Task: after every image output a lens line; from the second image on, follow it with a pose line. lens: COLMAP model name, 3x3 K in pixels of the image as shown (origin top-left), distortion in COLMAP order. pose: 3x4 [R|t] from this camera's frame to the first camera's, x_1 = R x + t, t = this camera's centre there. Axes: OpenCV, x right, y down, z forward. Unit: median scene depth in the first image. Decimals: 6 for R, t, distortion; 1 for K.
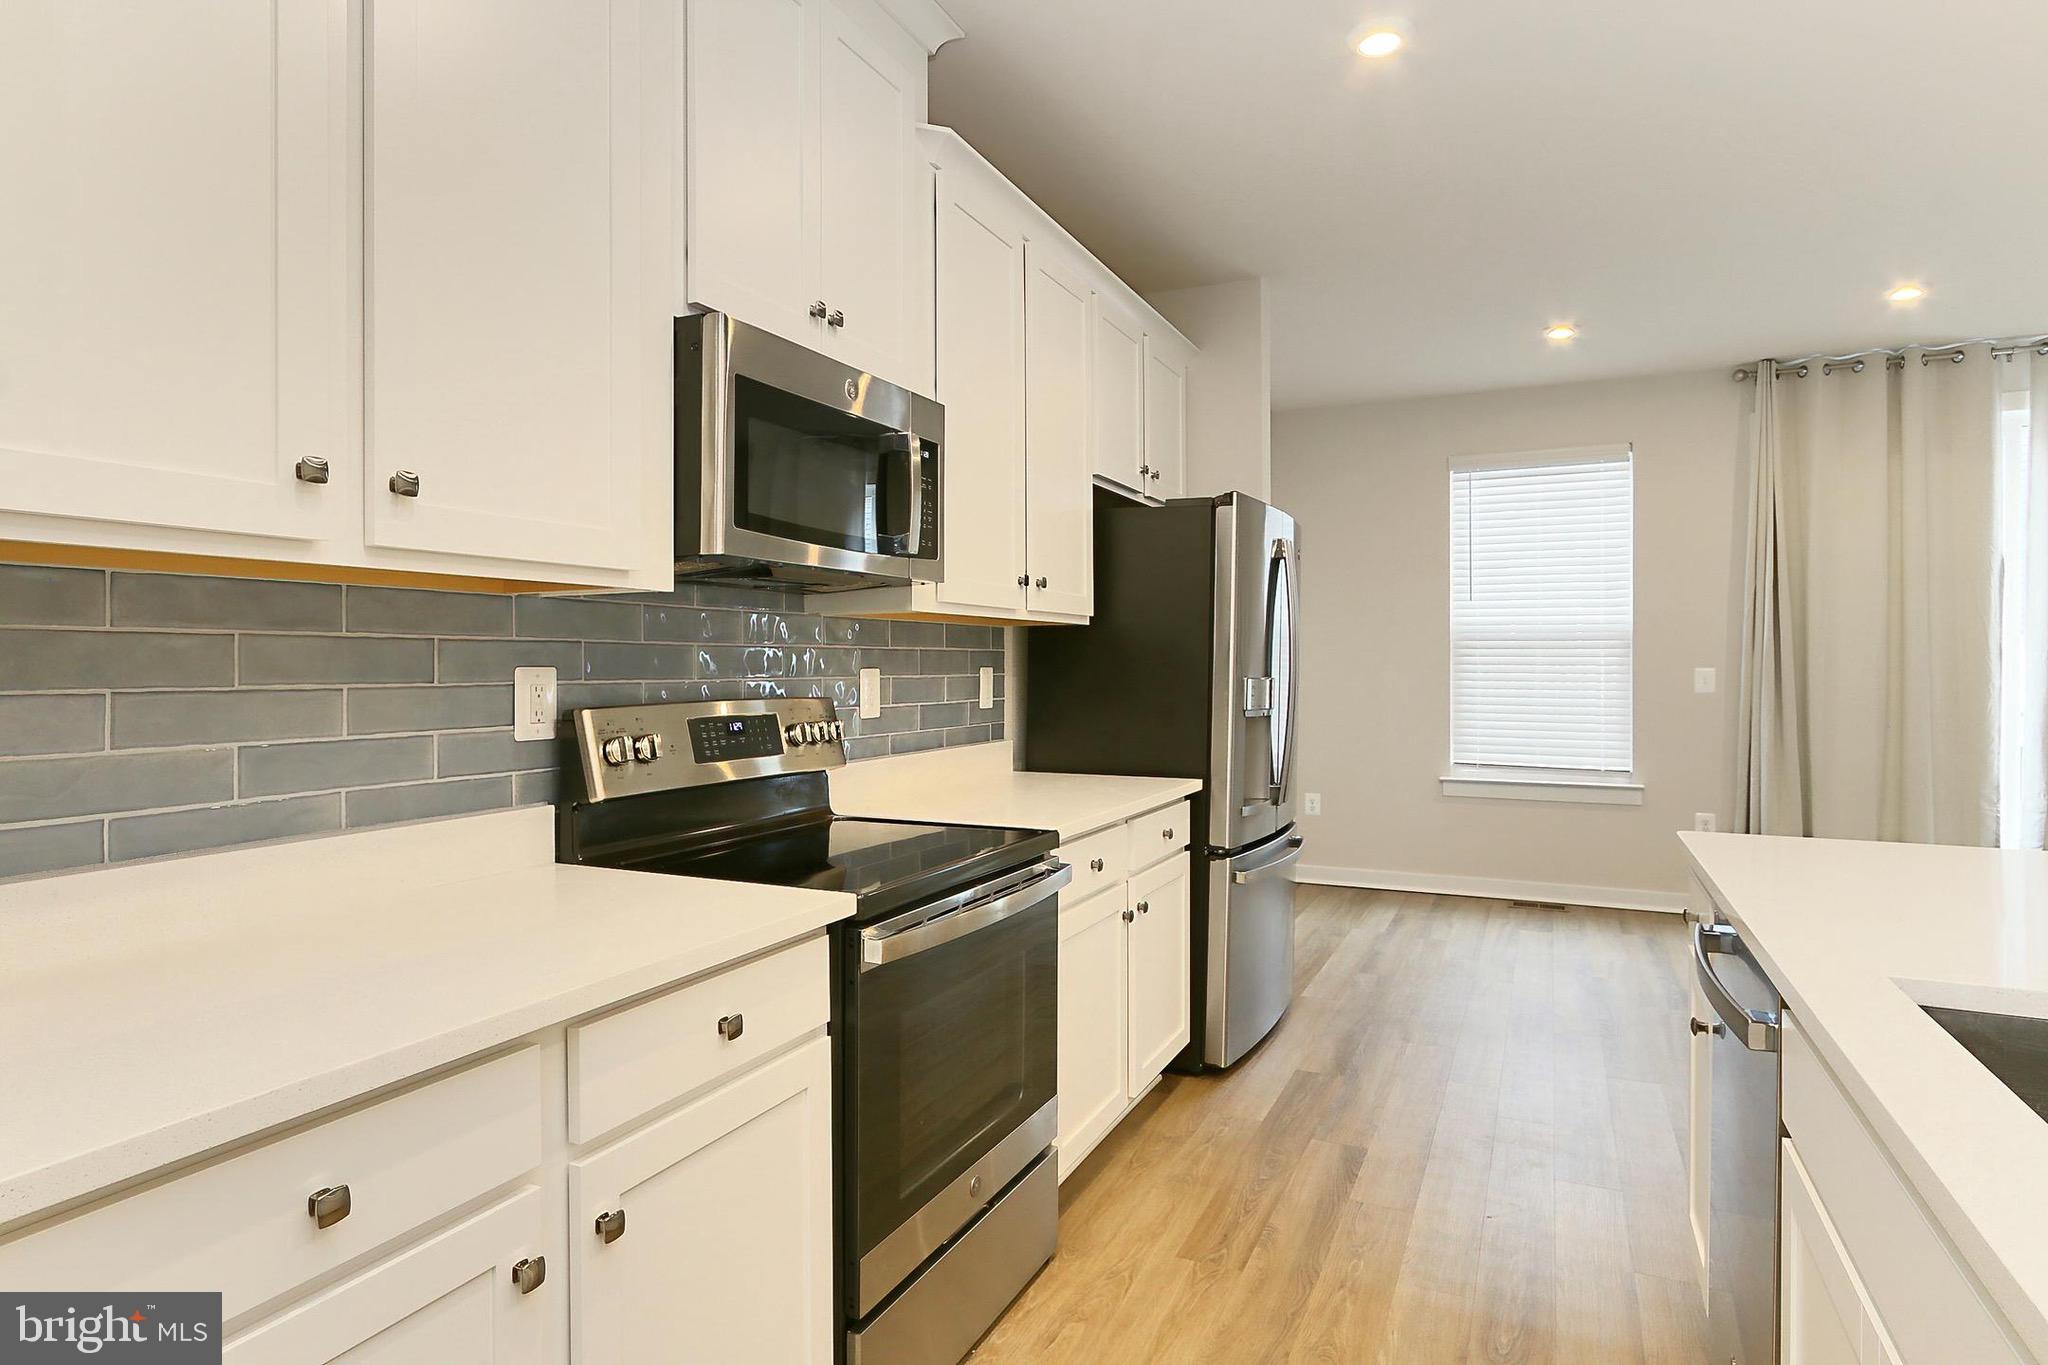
lens RADIAL K [[1104.0, 0, 1044.8], [0, 1104.0, 666.4], [0, 0, 1]] dist [-0.007373, 0.005433]
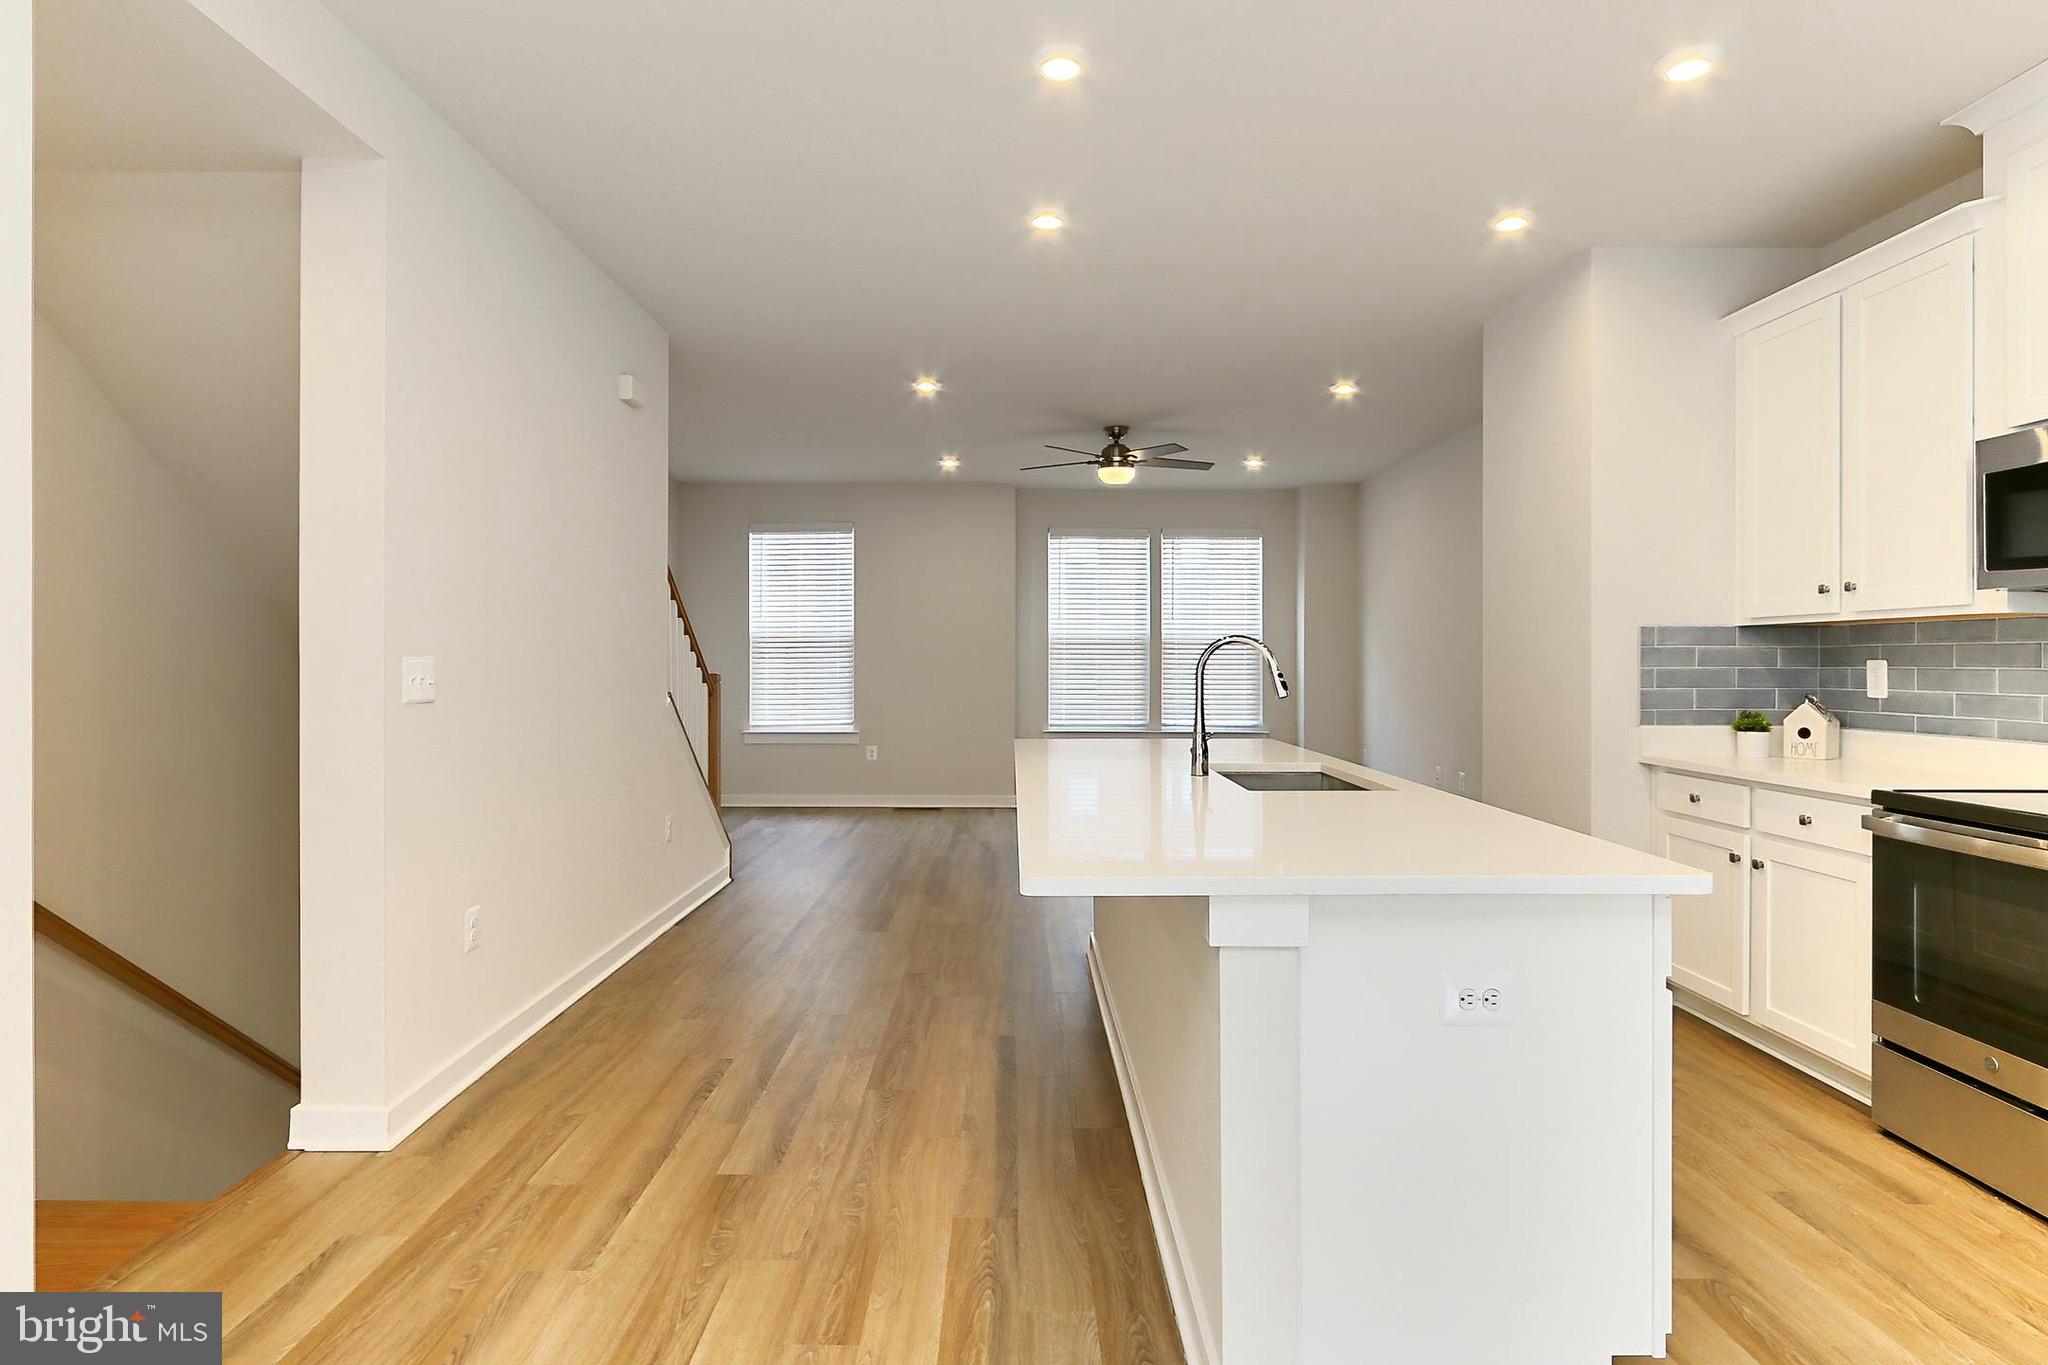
lens RADIAL K [[1104.0, 0, 1022.0], [0, 1104.0, 661.9], [0, 0, 1]] dist [-0.007373, 0.005433]
pose [[-0.901668, 0.005454, -0.432394, 1.329915], [0.004880, 0.999985, 0.002436, -0.005944], [0.432401, 0.000086, -0.901682, 1.472555]]
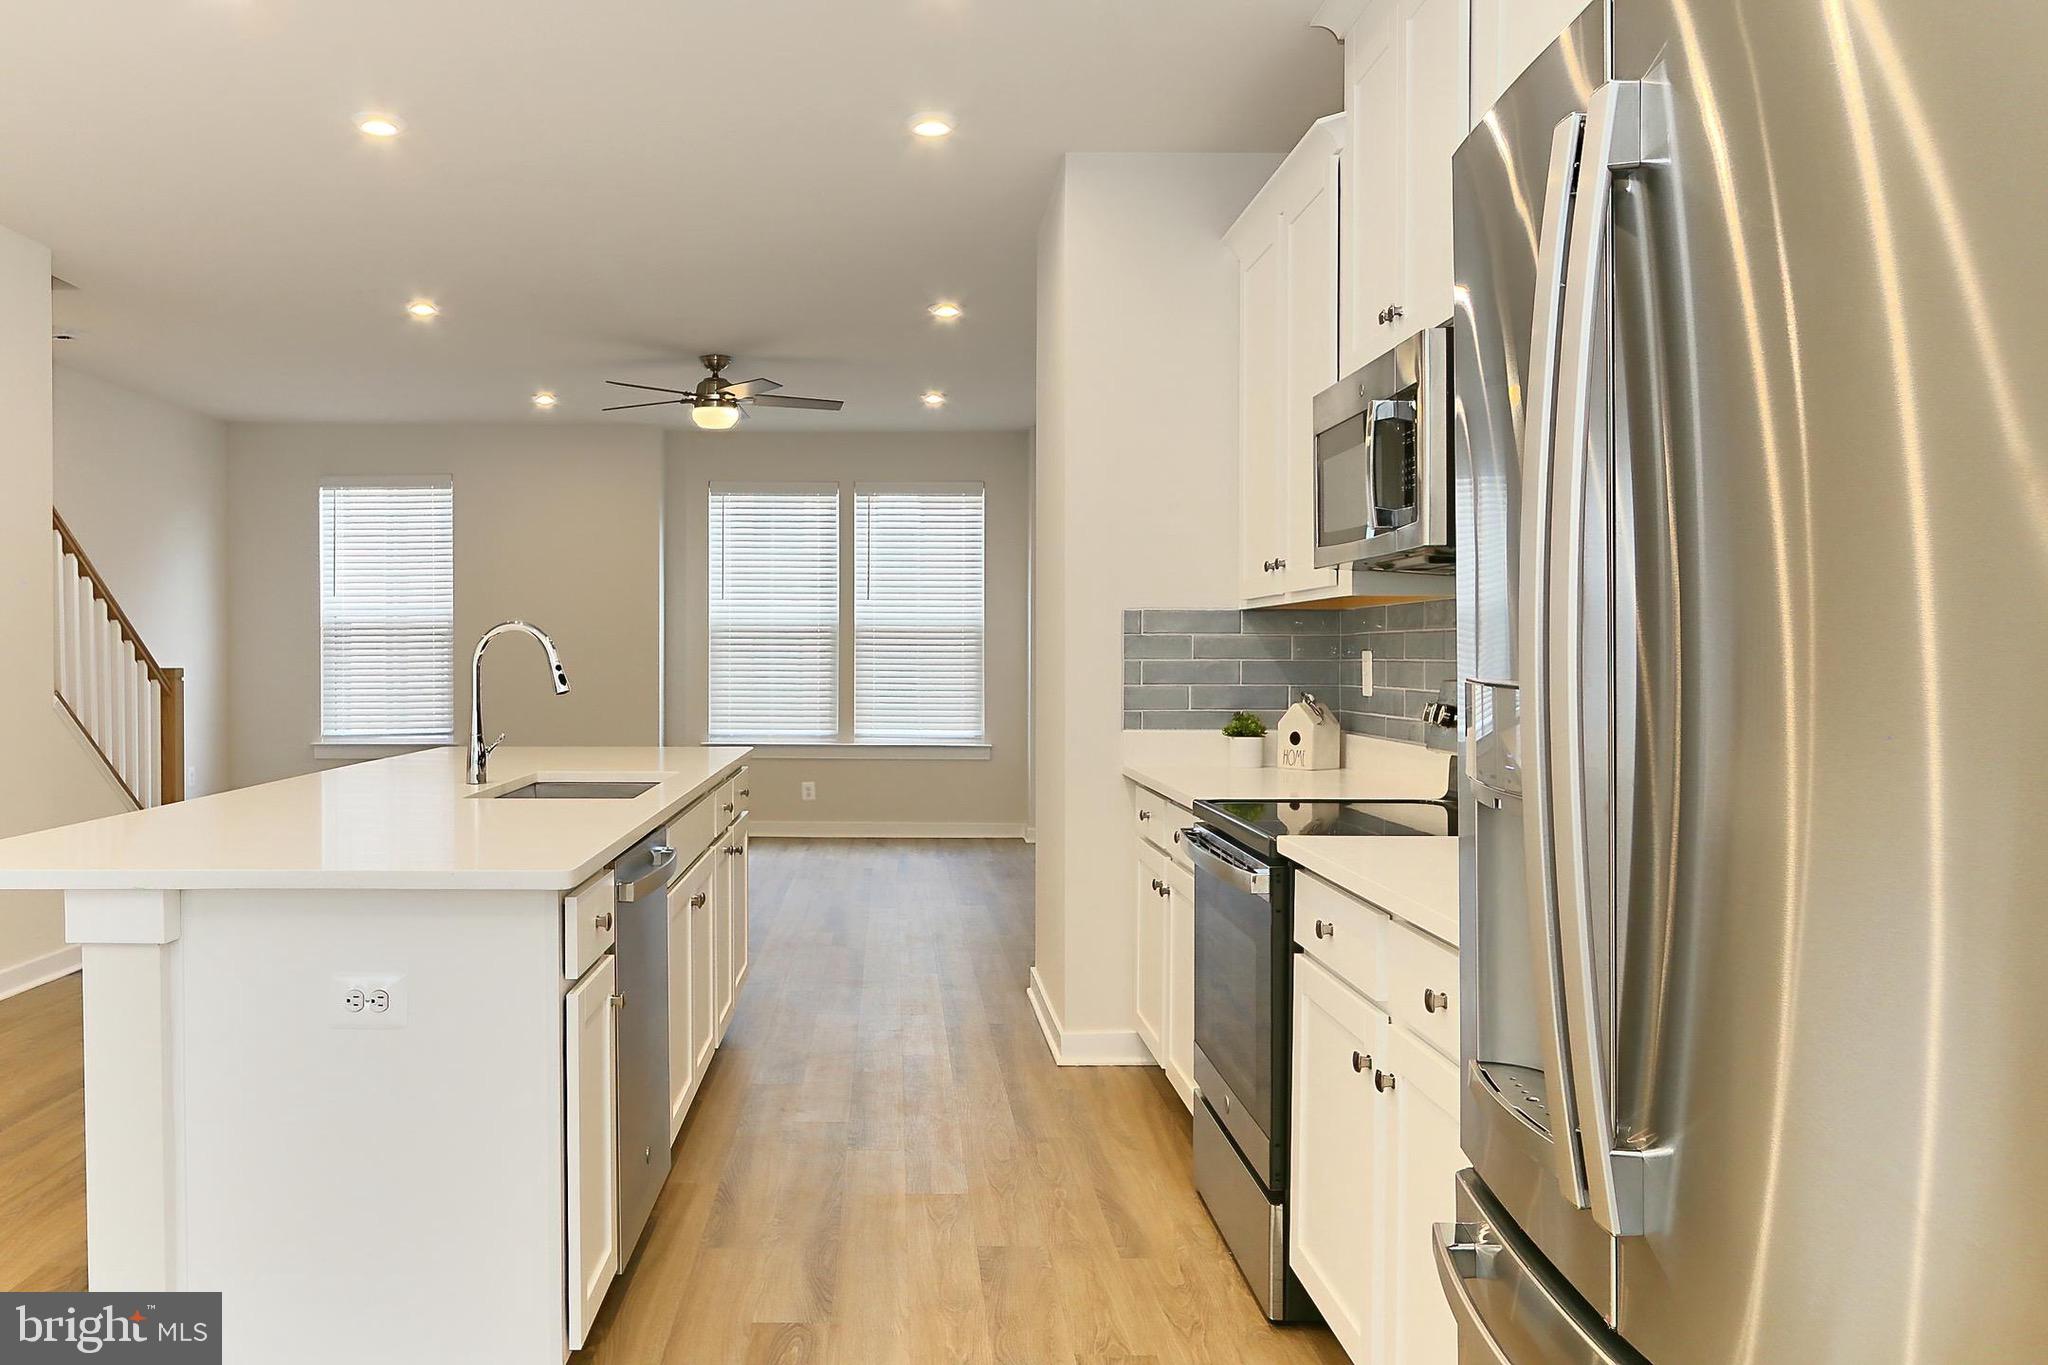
lens RADIAL K [[1532.3, 0, 945.1], [0, 1532.3, 675.2], [0, 0, 1]] dist [-0.000805, -0.006118]
pose [[-0.906608, 0.011705, -0.421812, 0.765259], [0.005915, 0.999870, 0.015031, 0.000055], [0.421933, 0.011132, -0.906558, 2.044135]]
